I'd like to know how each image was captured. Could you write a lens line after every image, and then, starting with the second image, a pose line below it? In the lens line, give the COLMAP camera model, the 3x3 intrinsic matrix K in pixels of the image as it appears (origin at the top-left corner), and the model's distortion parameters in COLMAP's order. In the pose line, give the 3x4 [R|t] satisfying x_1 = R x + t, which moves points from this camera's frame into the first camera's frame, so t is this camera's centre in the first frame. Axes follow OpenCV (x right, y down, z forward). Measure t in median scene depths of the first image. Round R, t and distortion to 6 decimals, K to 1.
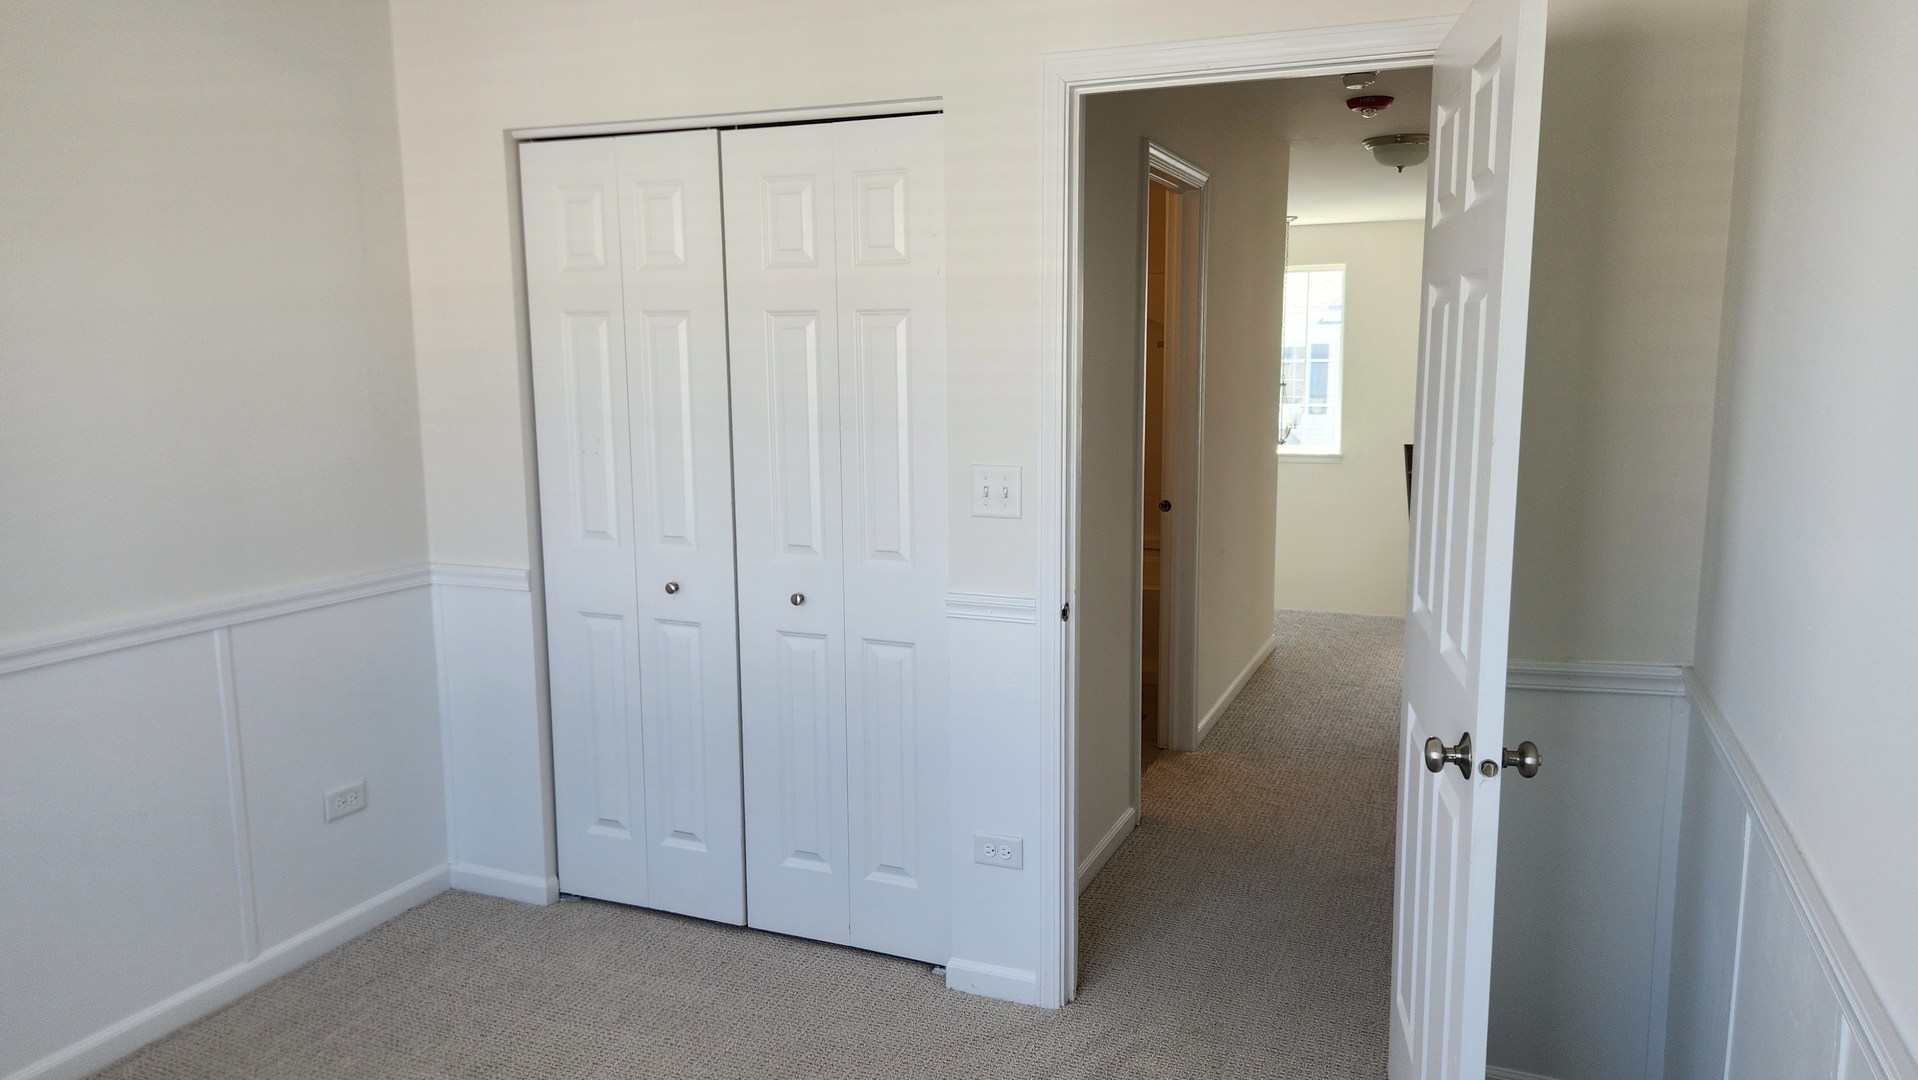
lens RADIAL K [[1304.7, 0, 969.2], [0, 1304.7, 540.4], [0, 0, 1]] dist [0.031200, -0.014964]
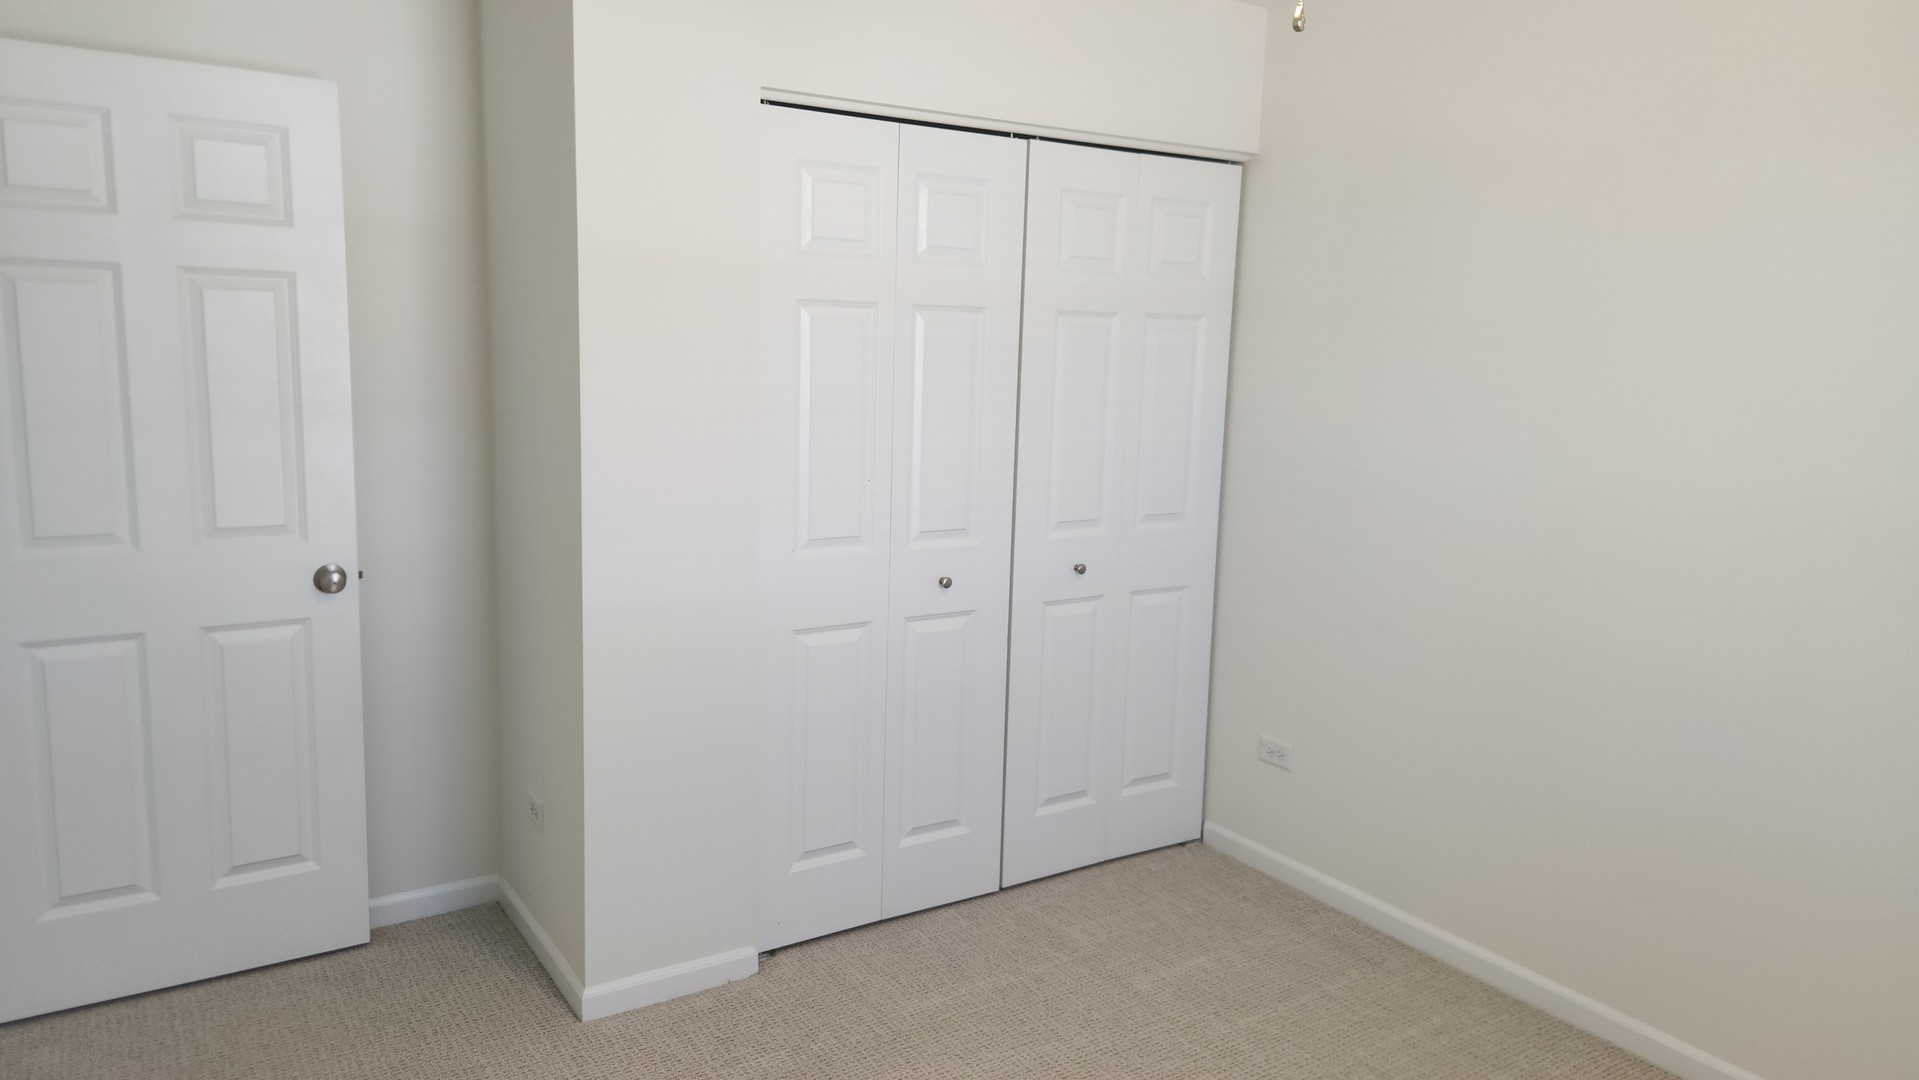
lens RADIAL K [[1305.4, 0, 966.5], [0, 1305.4, 540.8], [0, 0, 1]] dist [0.031200, -0.014964]
pose [[0.572230, -0.112318, 0.812365, -0.988090], [0.094006, 0.993031, 0.071080, -0.061999], [-0.814688, 0.035693, 0.578800, 0.387651]]
